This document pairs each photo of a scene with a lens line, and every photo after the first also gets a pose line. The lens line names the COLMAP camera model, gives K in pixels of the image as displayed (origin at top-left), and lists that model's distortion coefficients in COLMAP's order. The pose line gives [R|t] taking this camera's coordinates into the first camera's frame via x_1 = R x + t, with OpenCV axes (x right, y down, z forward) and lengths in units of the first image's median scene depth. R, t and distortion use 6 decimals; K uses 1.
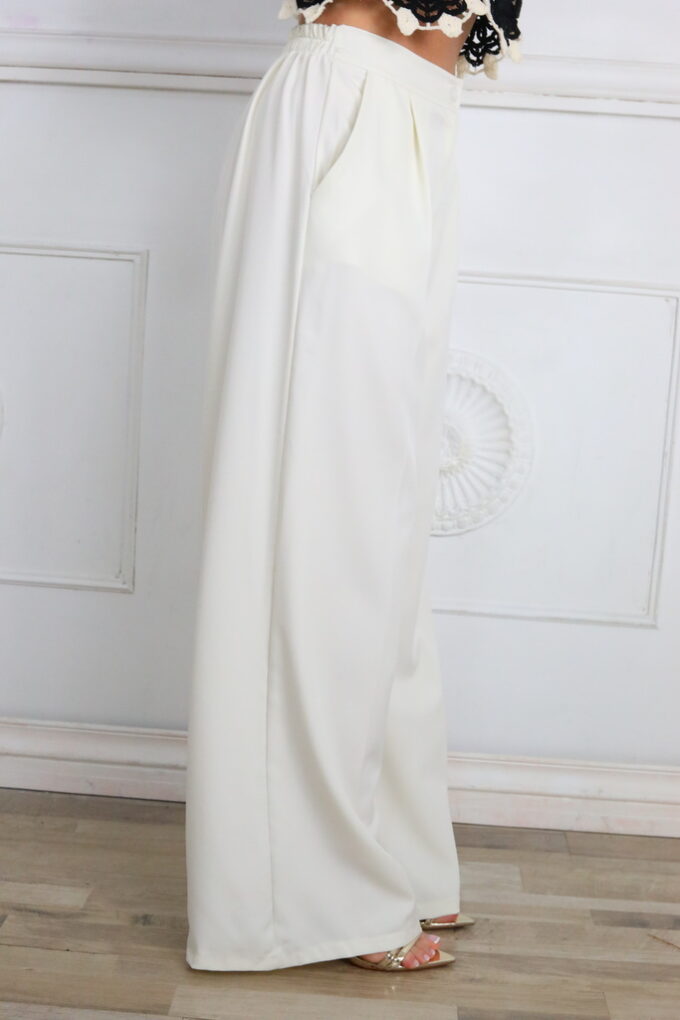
lens RADIAL K [[1475.3, 0, 340.0], [0, 1475.3, 510.0], [0, 0, 1]] dist [-0.092043, -0.016258]
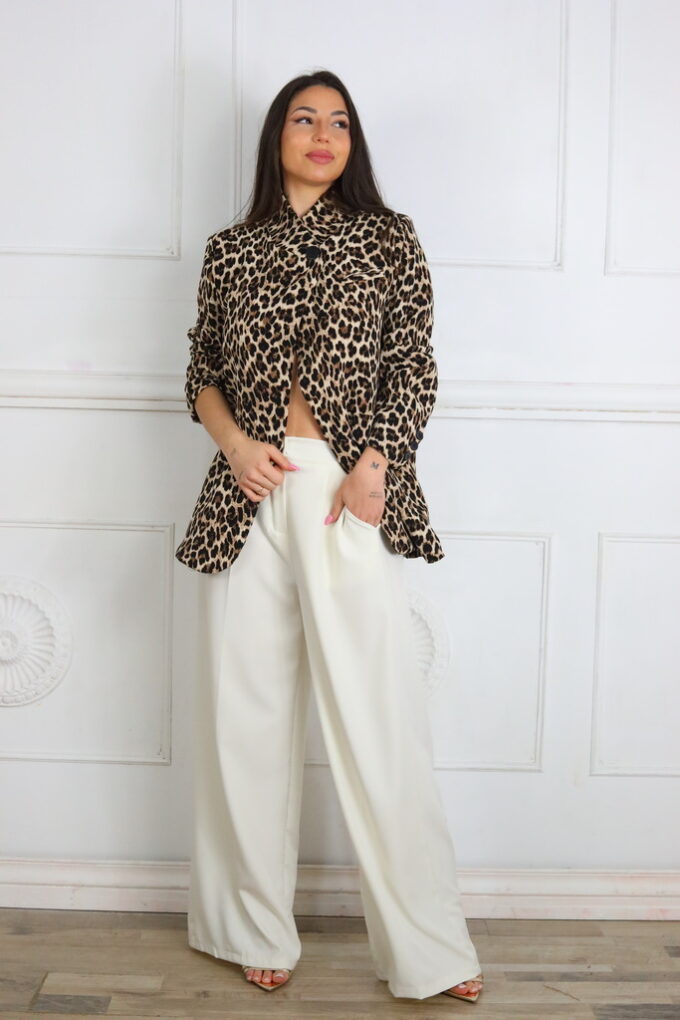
lens RADIAL K [[1475.3, 0, 340.0], [0, 1475.3, 510.0], [0, 0, 1]] dist [-0.092043, -0.016258]
pose [[0.997361, -0.040538, 0.060236, -0.057132], [0.044744, 0.996529, -0.070205, -0.084688], [-0.057181, 0.072715, 0.995712, -0.442953]]
